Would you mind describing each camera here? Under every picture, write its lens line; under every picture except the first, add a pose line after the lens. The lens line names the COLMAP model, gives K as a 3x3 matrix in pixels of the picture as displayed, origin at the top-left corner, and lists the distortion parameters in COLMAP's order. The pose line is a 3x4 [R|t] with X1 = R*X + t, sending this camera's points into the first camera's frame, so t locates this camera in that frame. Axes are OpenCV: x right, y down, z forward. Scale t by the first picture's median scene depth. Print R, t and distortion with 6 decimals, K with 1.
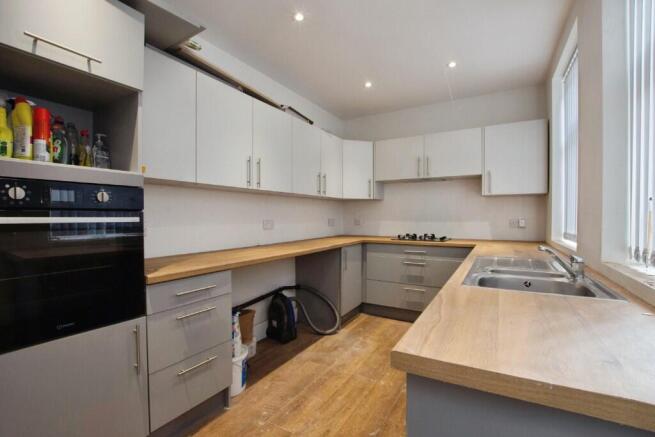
lens RADIAL K [[300.6, 0, 327.0], [0, 300.6, 217.6], [0, 0, 1]] dist [-0.026708, 0.000345]
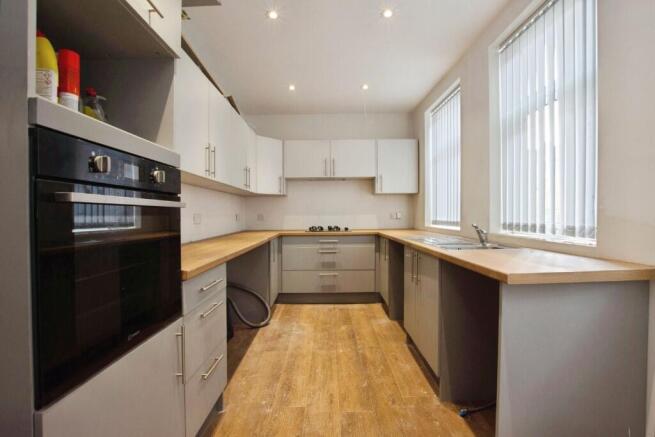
lens RADIAL K [[300.6, 0, 331.4], [0, 300.6, 216.1], [0, 0, 1]] dist [-0.026708, 0.000345]
pose [[0.854398, -0.010839, 0.519506, -0.306223], [0.012380, 0.999923, 0.000502, 0.018450], [-0.519472, 0.006002, 0.854467, 0.011590]]
